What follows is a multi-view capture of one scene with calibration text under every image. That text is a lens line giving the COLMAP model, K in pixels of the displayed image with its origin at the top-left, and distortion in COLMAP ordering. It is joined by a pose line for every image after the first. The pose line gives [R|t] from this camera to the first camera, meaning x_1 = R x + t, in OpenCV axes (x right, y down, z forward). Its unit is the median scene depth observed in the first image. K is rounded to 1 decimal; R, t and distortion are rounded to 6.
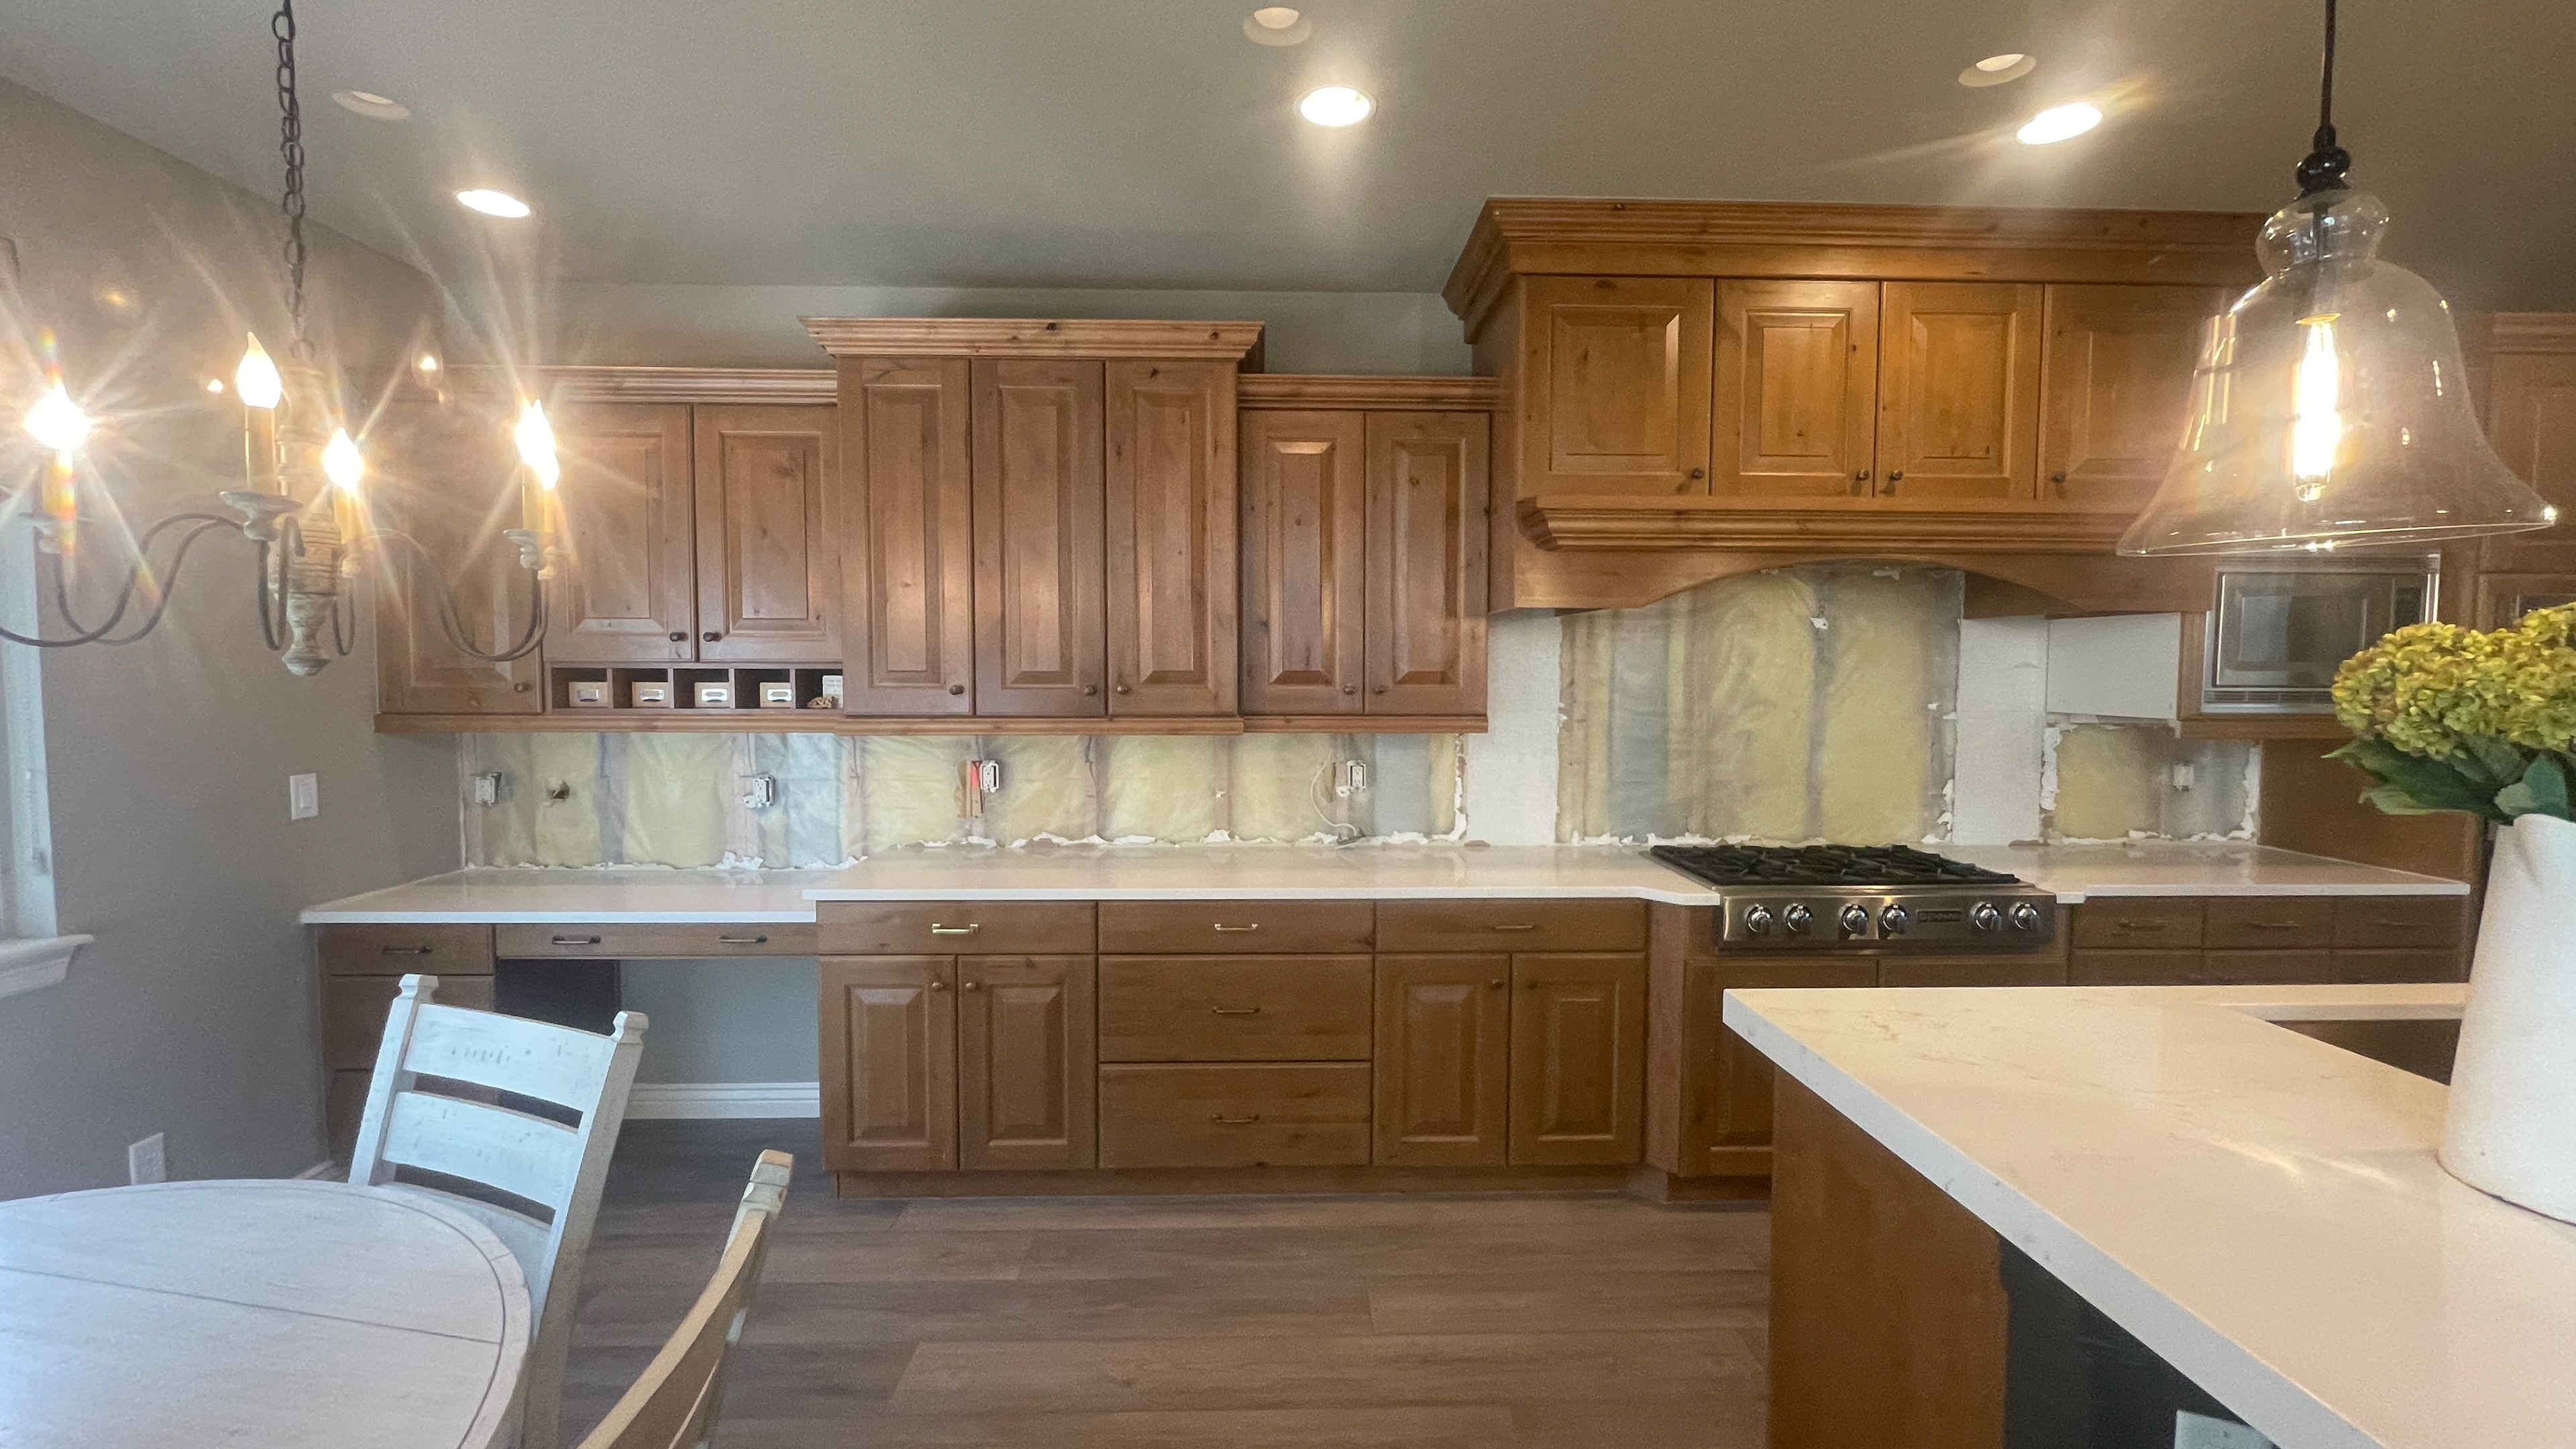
lens RADIAL K [[1045.5, 0, 1294.3], [0, 1045.5, 715.4], [0, 0, 1]] dist [-0.001360, -0.000044]
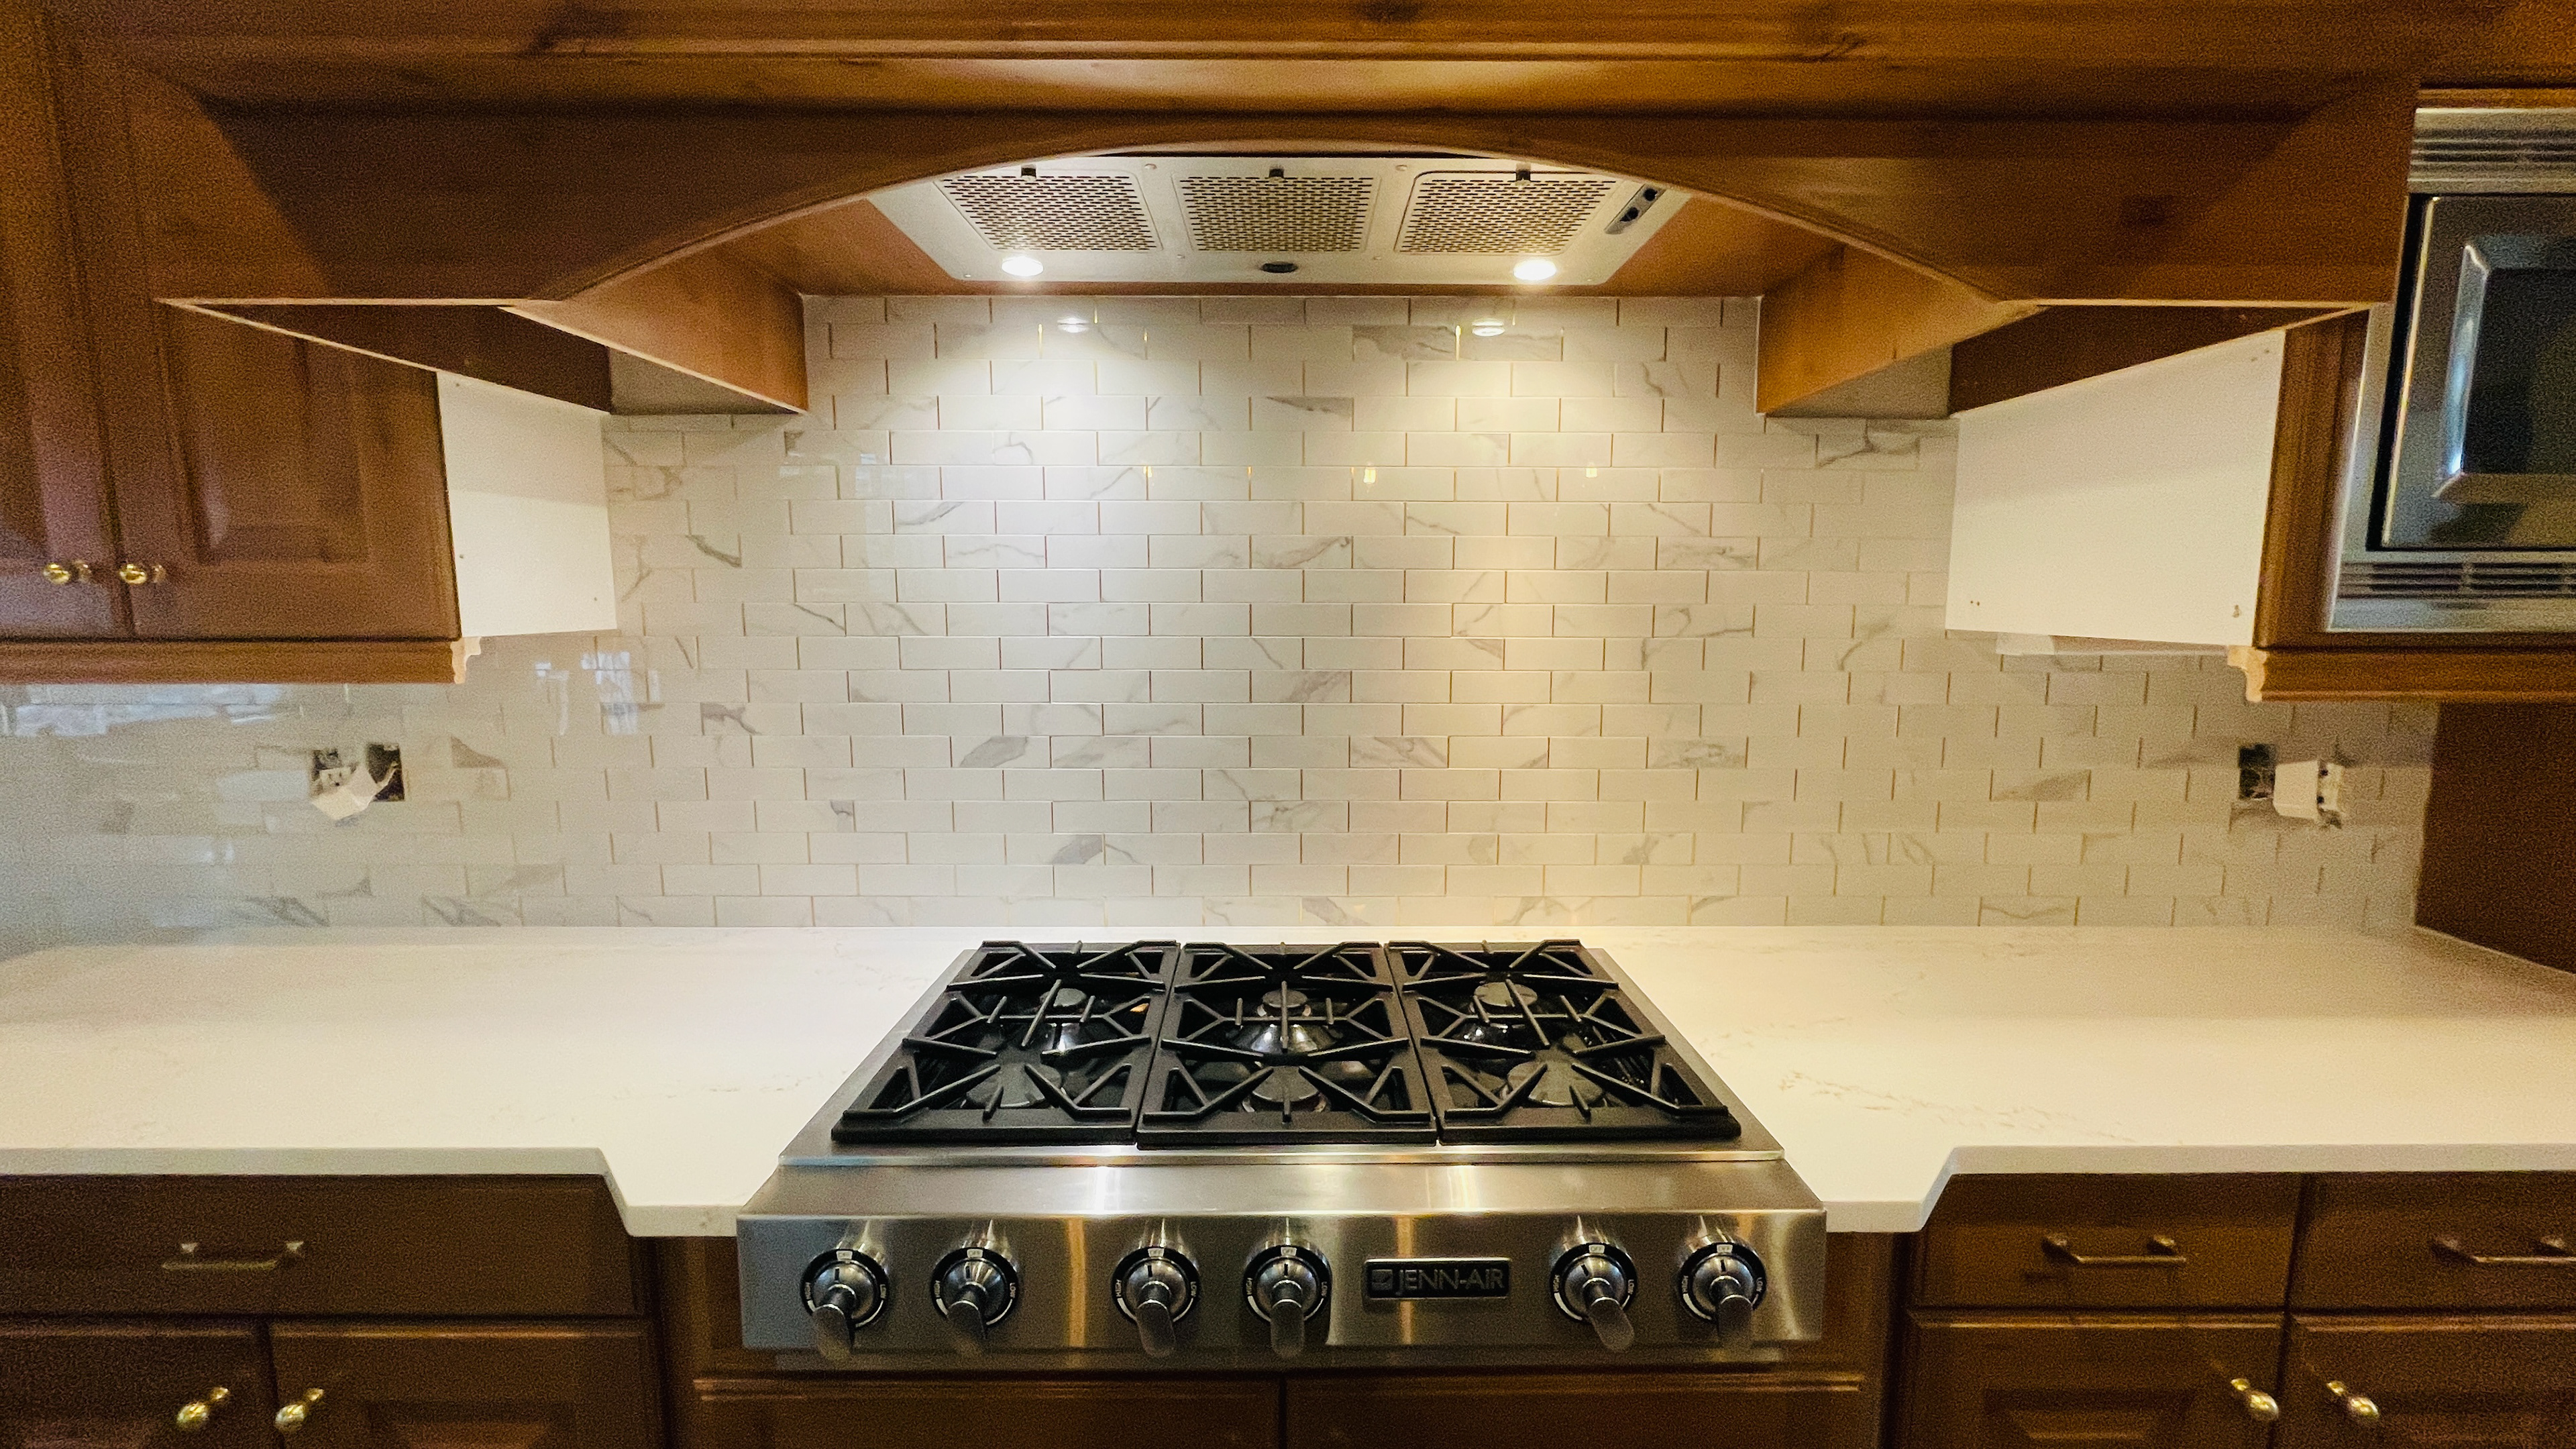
lens RADIAL K [[1058.6, 0, 1288.0], [0, 1058.6, 724.5], [0, 0, 1]] dist [-0.000356, 0.000102]
pose [[0.999731, -0.000100, -0.023198, 0.544710], [0.001834, 0.997199, 0.074765, 0.002991], [0.023125, -0.074787, 0.996931, 0.656129]]
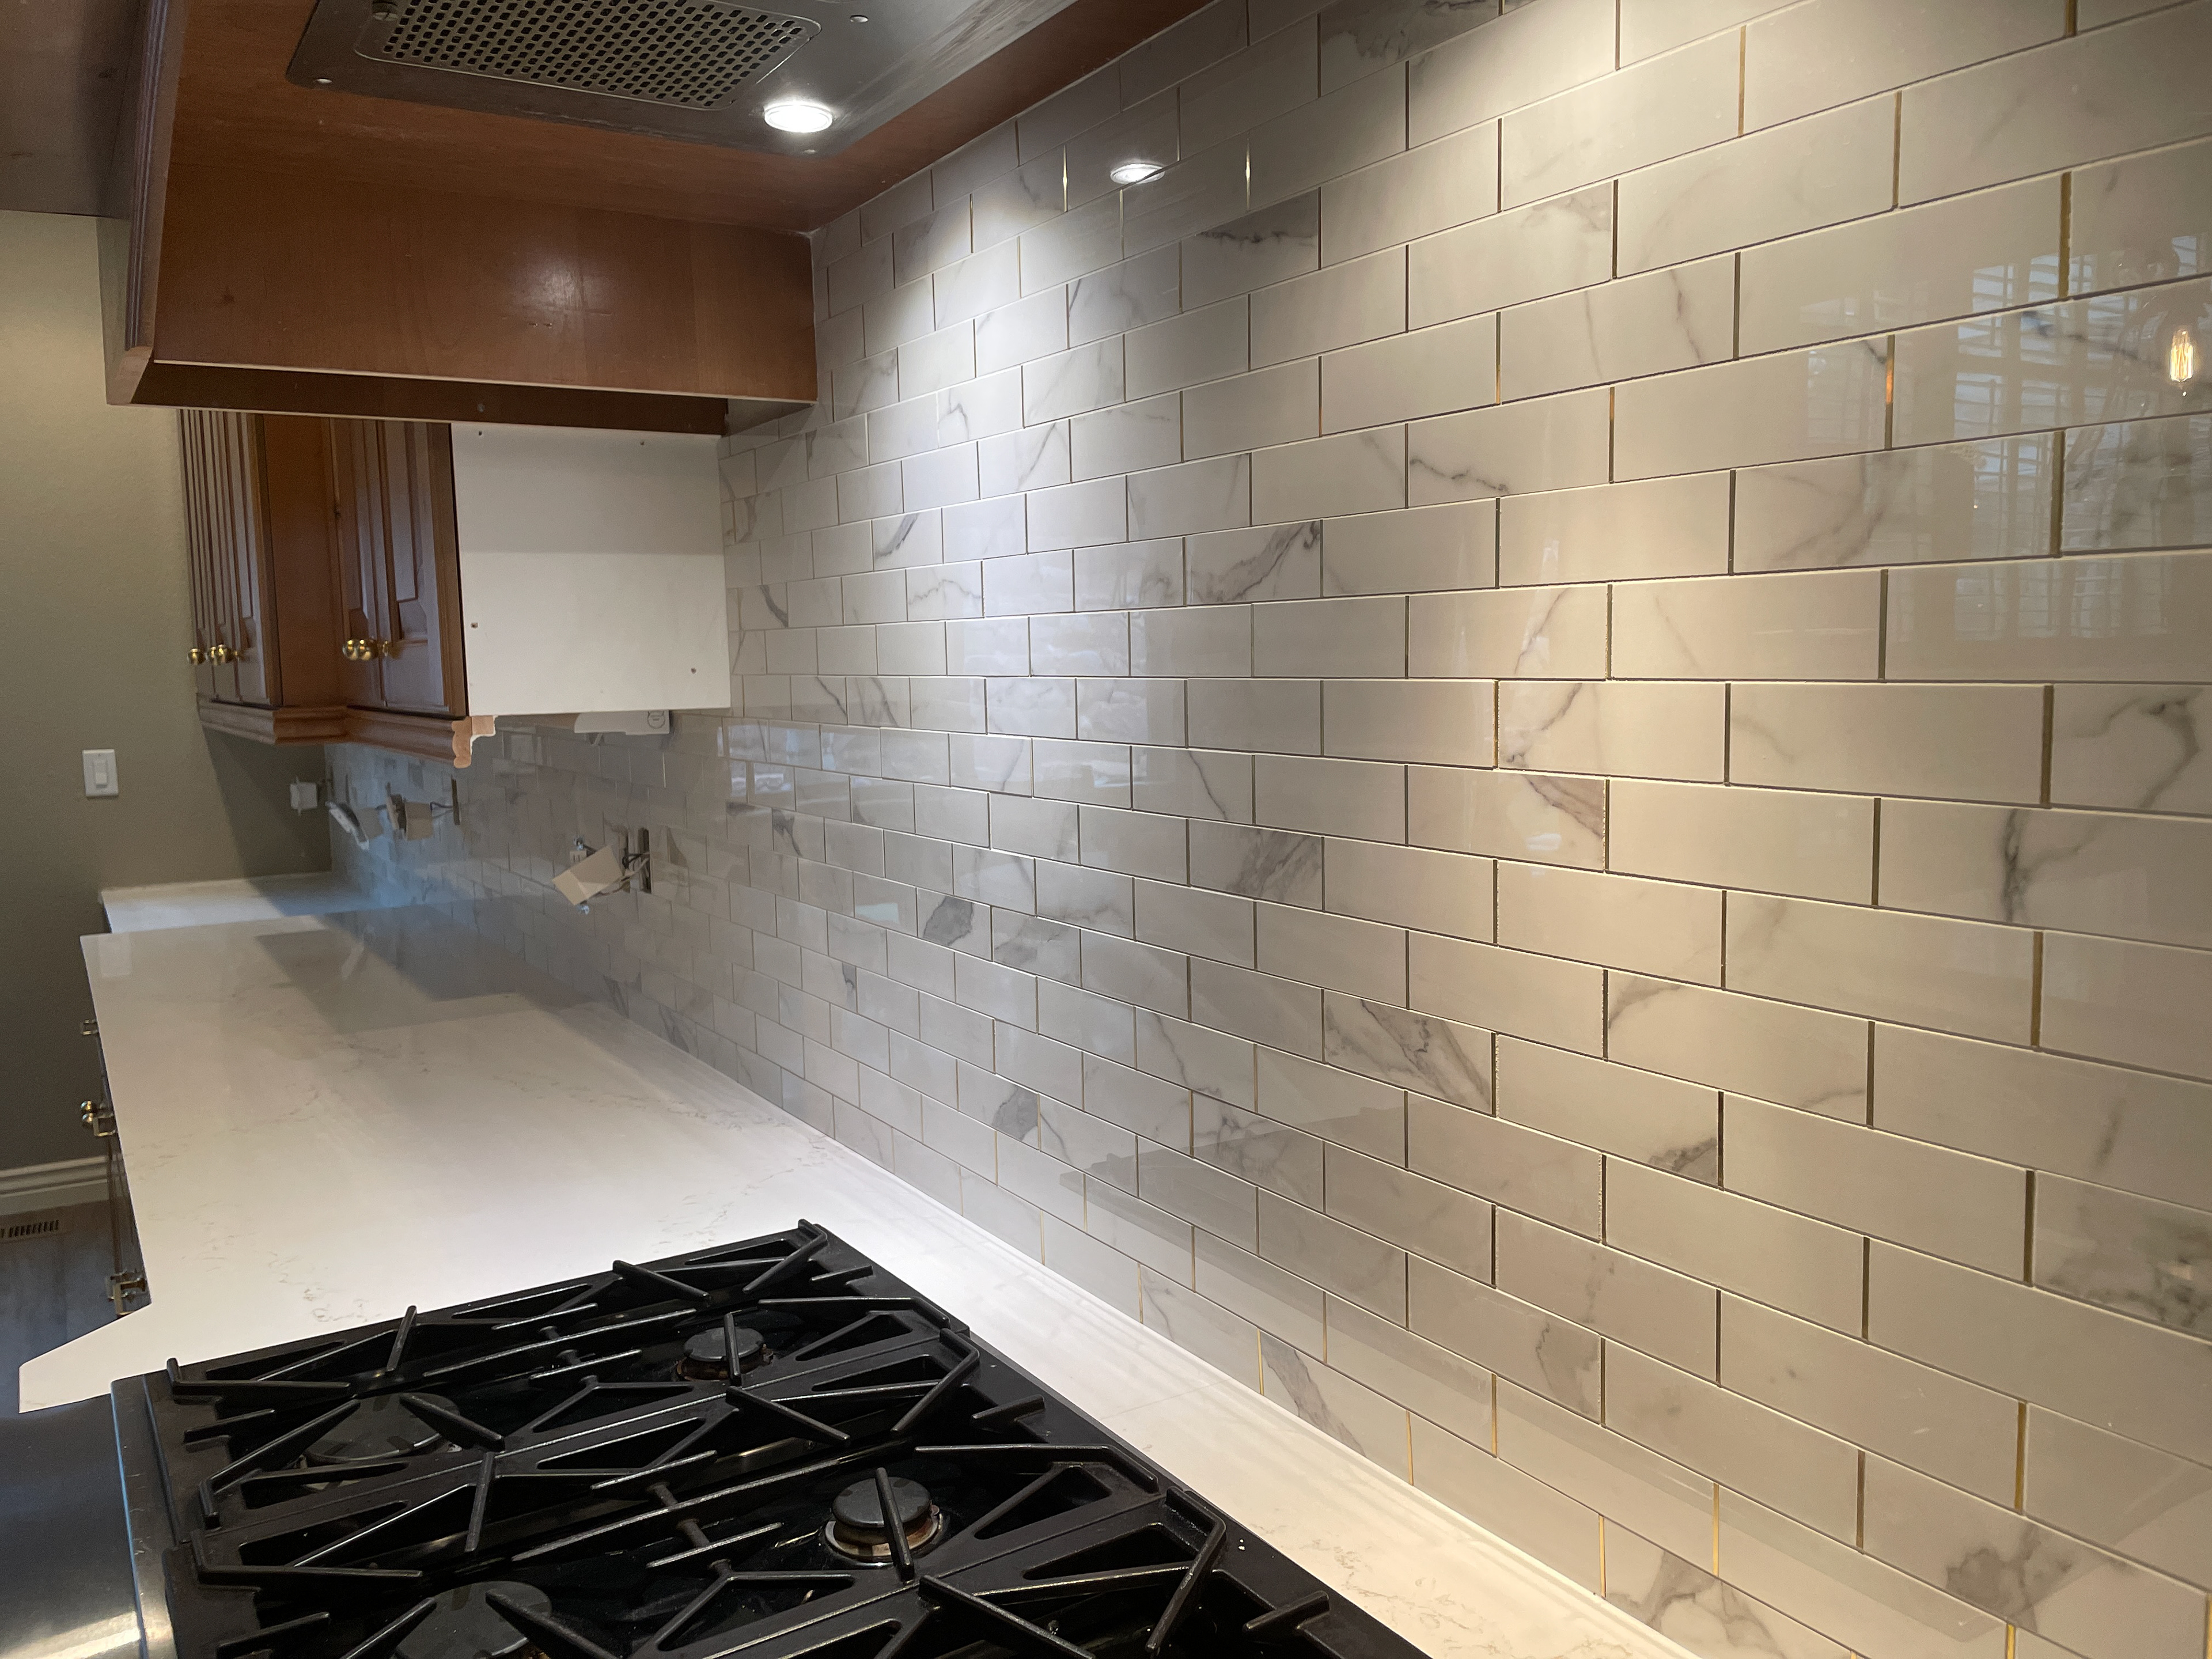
lens RADIAL K [[1681.7, 0, 1092.0], [0, 1681.7, 821.5], [0, 0, 1]] dist [0.093713, -0.128044]
pose [[0.500817, 0.073373, -0.862438, 0.851377], [-0.024057, 0.997196, 0.070868, -0.011675], [0.865219, -0.014744, 0.501178, 0.966905]]
